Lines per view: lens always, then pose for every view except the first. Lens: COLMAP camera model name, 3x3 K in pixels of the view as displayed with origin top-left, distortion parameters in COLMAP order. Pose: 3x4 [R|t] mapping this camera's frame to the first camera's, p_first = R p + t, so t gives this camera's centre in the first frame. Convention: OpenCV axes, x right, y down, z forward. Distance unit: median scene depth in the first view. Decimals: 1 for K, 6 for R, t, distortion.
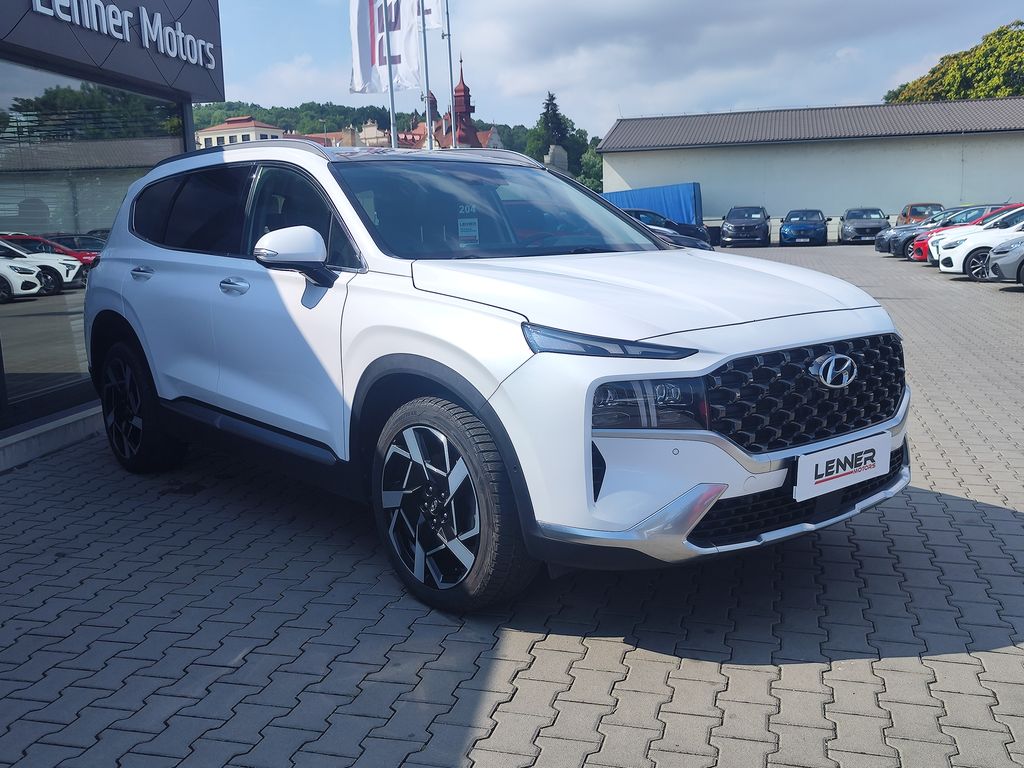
lens RADIAL K [[978.2, 0, 512.0], [0, 978.2, 384.0], [0, 0, 1]] dist [0.030534, -0.013194]
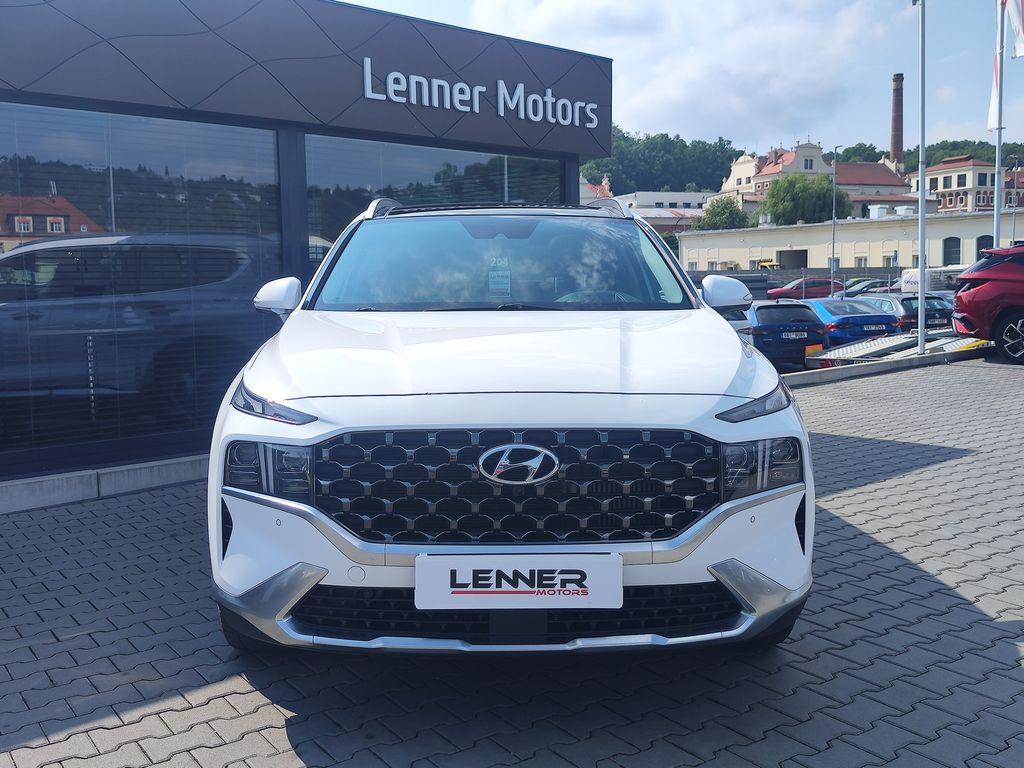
lens RADIAL K [[978.2, 0, 512.0], [0, 978.2, 384.0], [0, 0, 1]] dist [0.030534, -0.013194]
pose [[0.781346, 0.083130, -0.618537, 0.799159], [-0.110447, 0.993864, -0.005946, -0.071864], [0.614247, 0.072962, 0.785733, 0.338308]]
